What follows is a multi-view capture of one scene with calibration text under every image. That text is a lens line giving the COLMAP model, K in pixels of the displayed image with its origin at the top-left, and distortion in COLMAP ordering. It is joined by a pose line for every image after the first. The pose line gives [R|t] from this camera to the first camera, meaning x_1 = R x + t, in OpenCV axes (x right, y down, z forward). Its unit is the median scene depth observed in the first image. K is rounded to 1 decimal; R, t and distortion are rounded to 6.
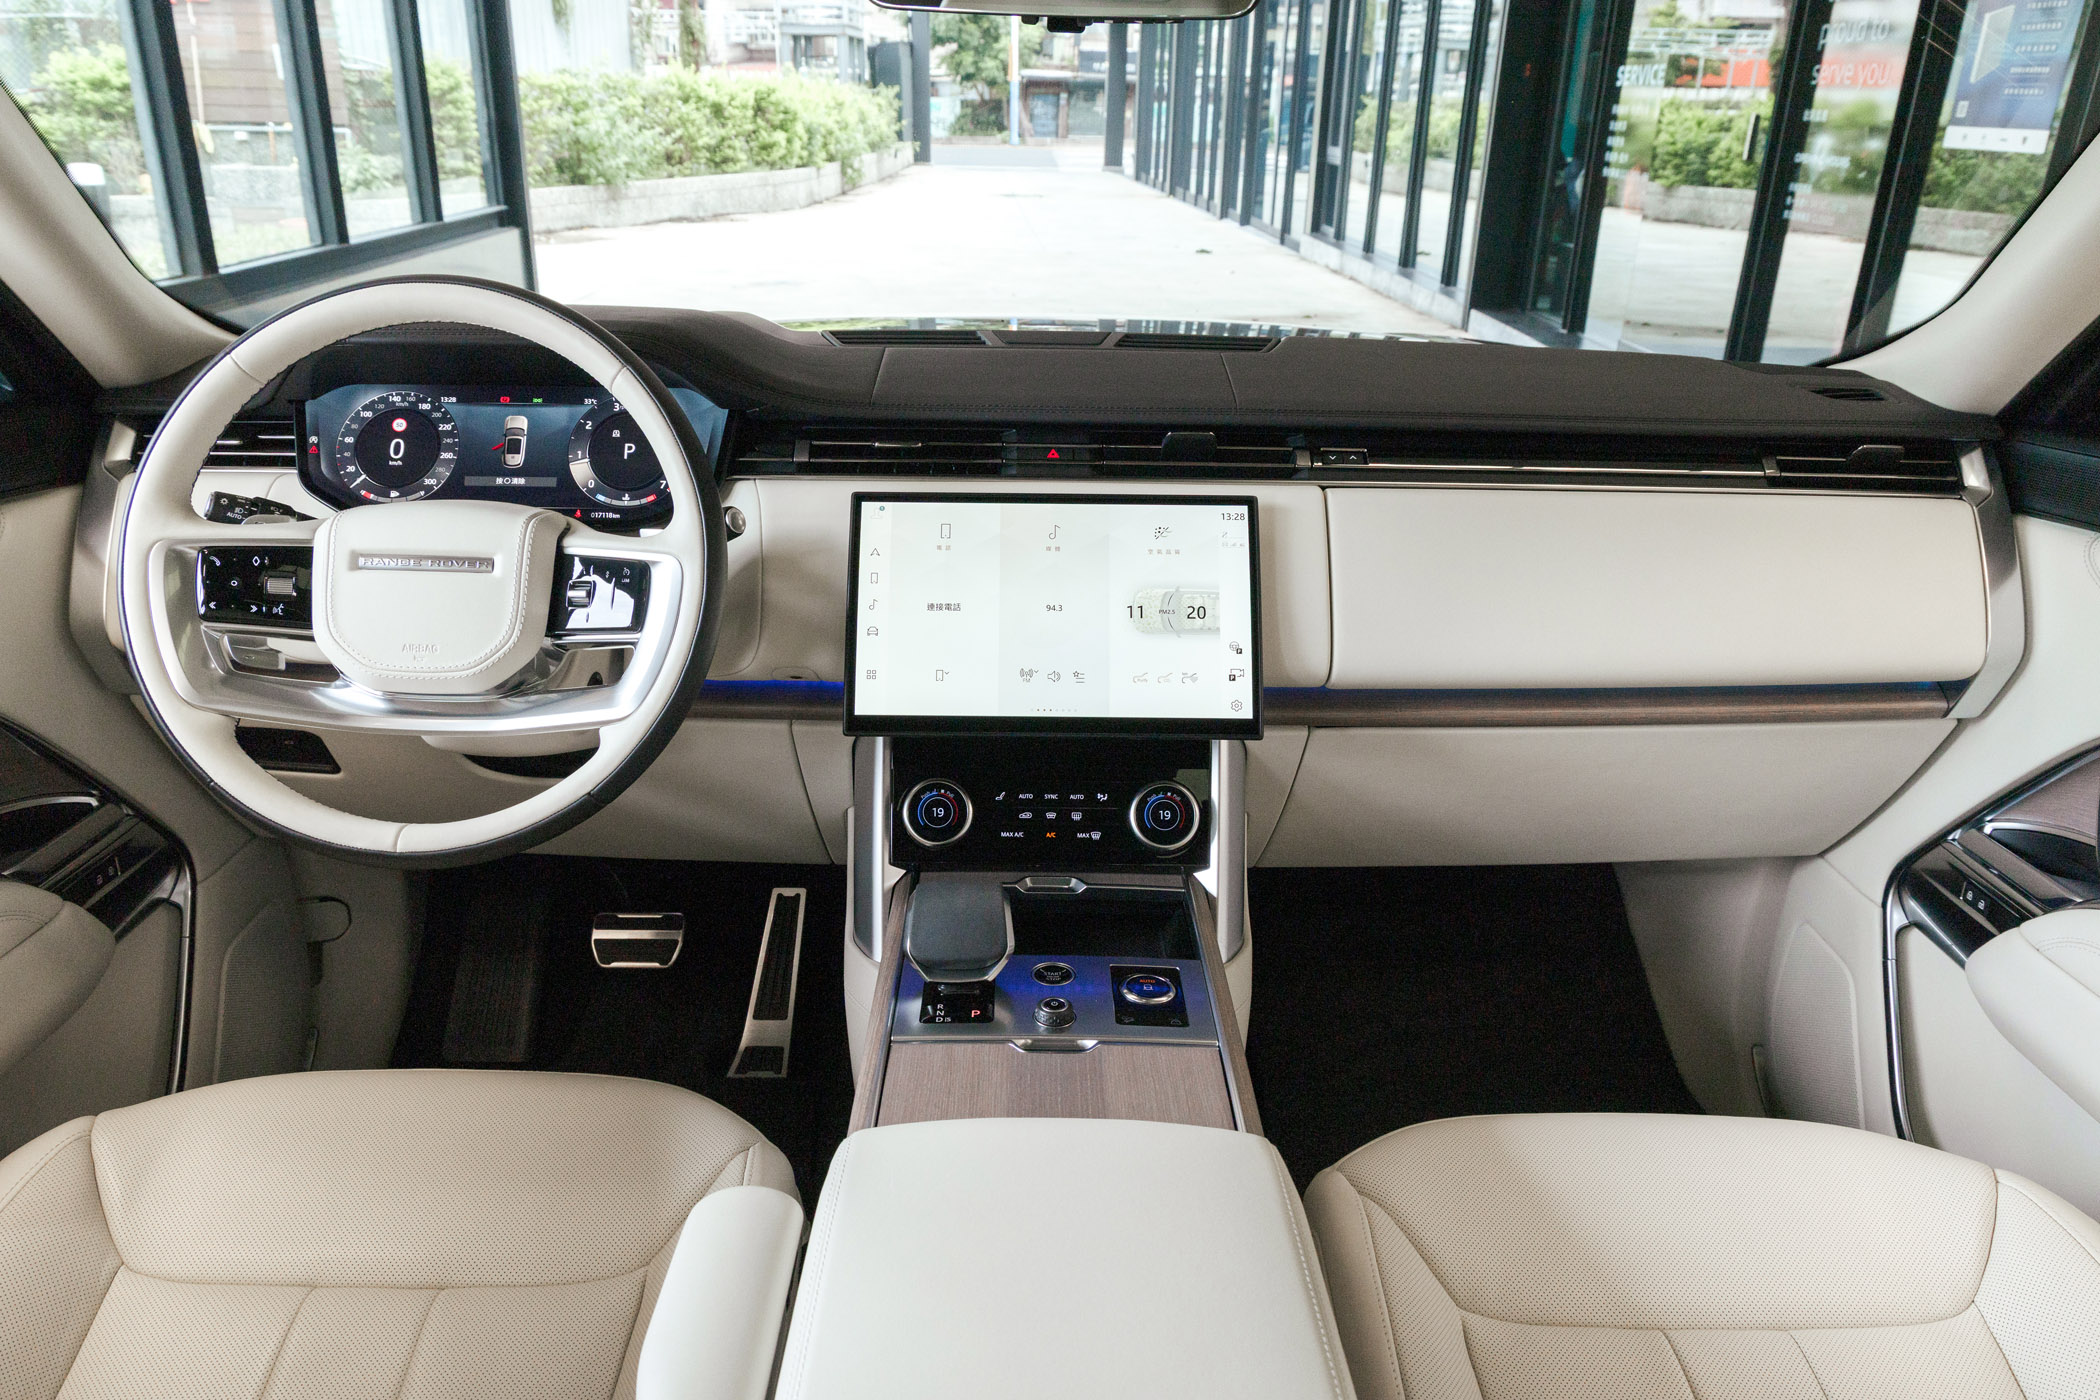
lens RADIAL K [[1675.0, 0, 1050.7], [0, 1675.0, 704.6], [0, 0, 1]] dist [-0.006038, 0.013751]
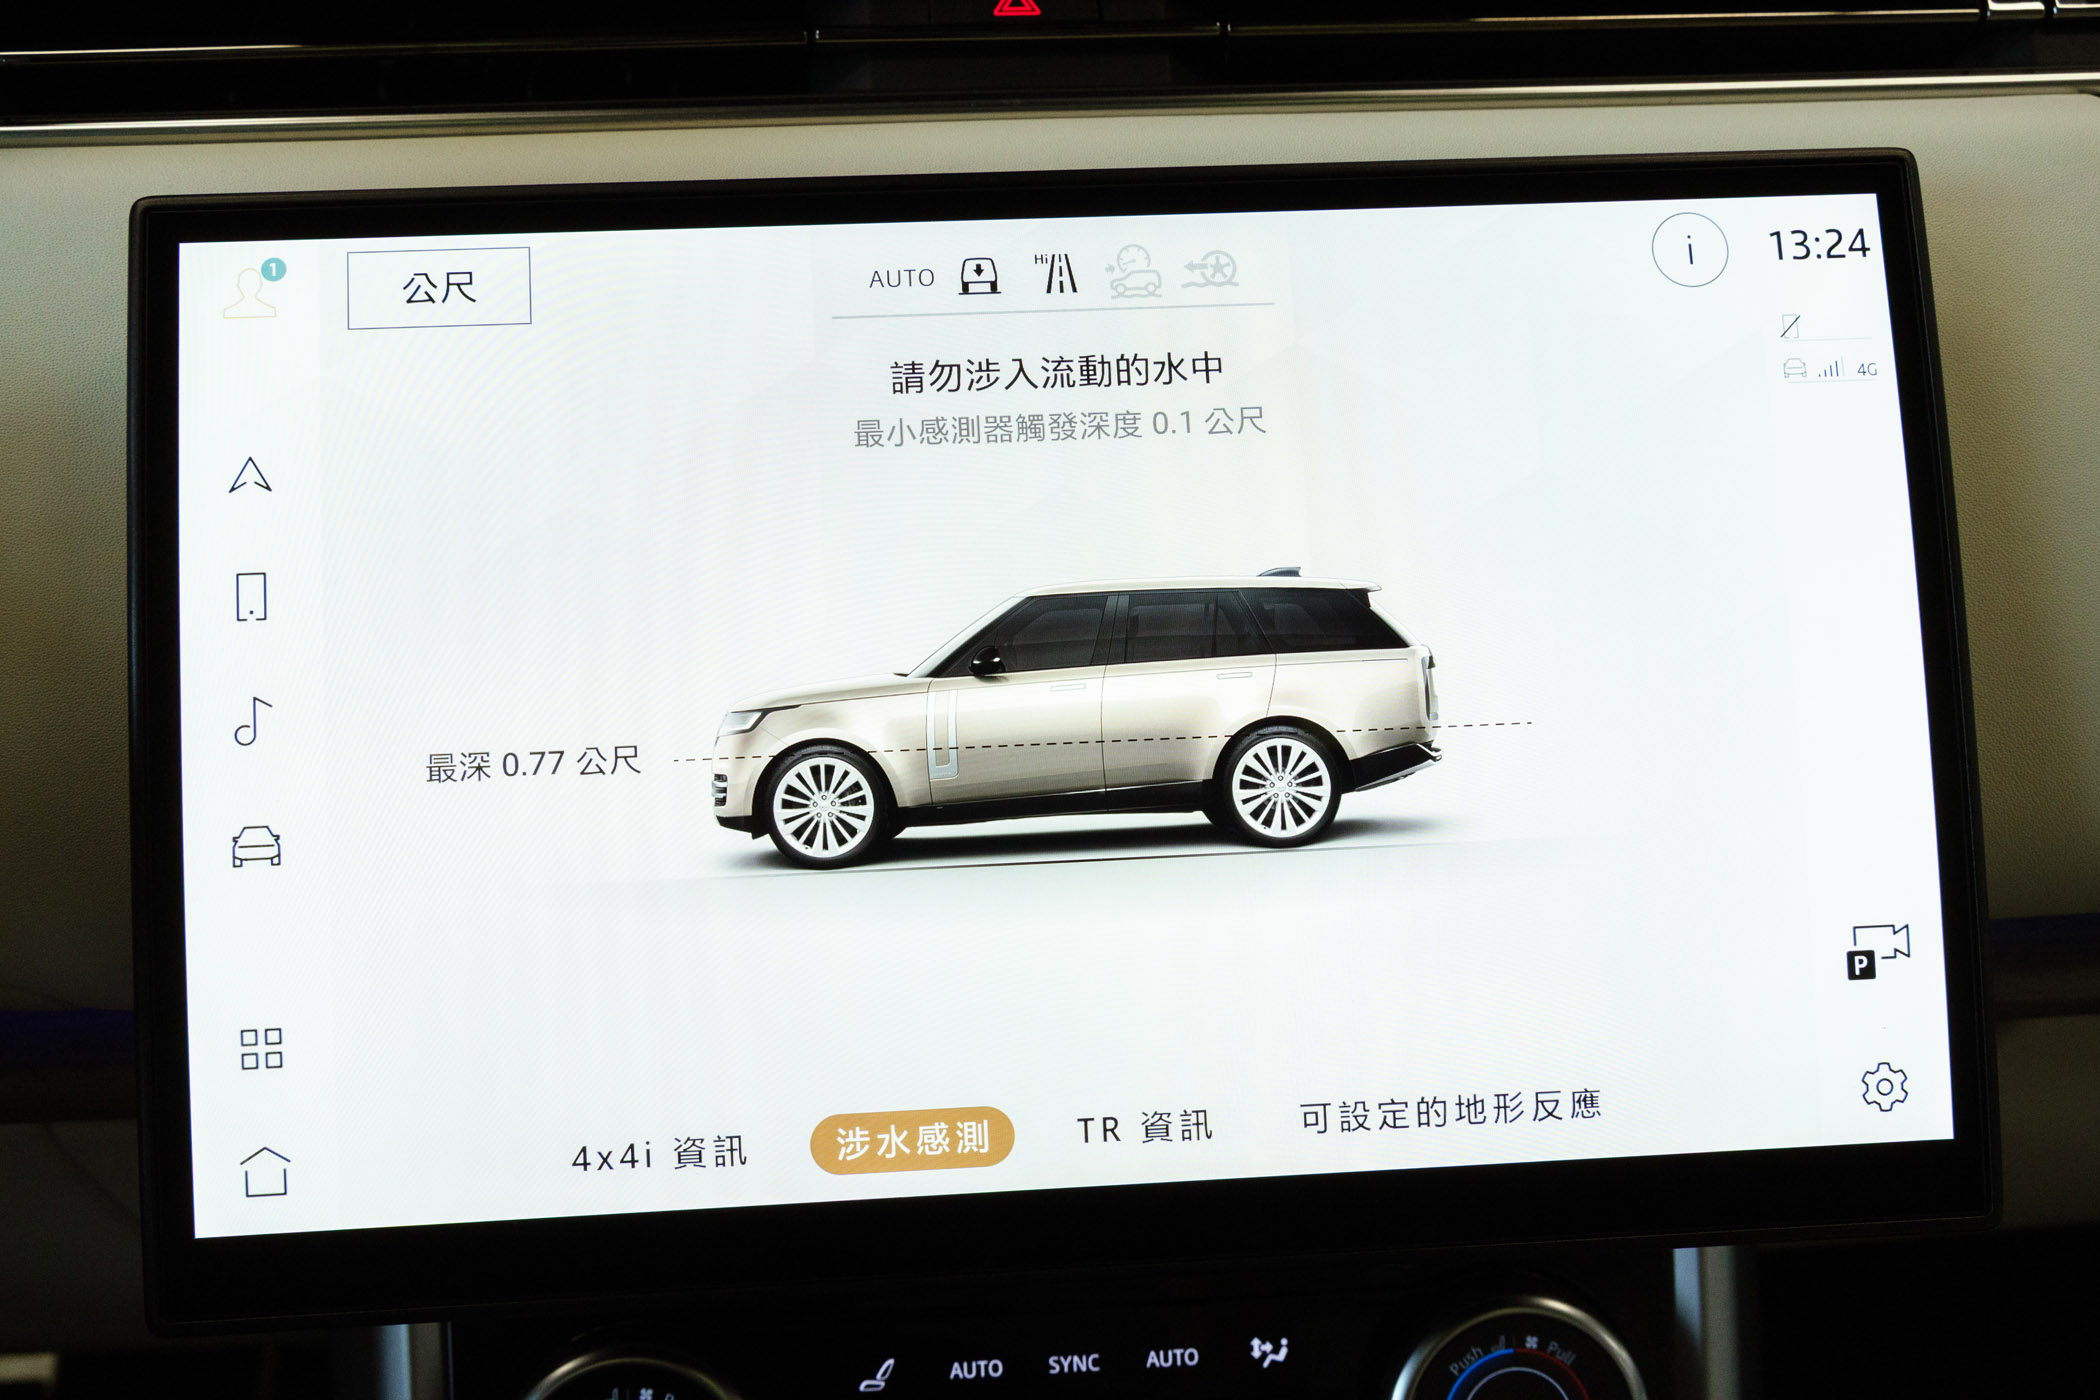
lens RADIAL K [[2214.3, 0, 1049.0], [0, 2214.3, 700.1], [0, 0, 1]] dist [0.020660, 0.000000]
pose [[0.997668, -0.049171, 0.047331, -0.015117], [0.042464, 0.990133, 0.133539, -0.095351], [-0.053430, -0.131218, 0.989913, 0.693826]]
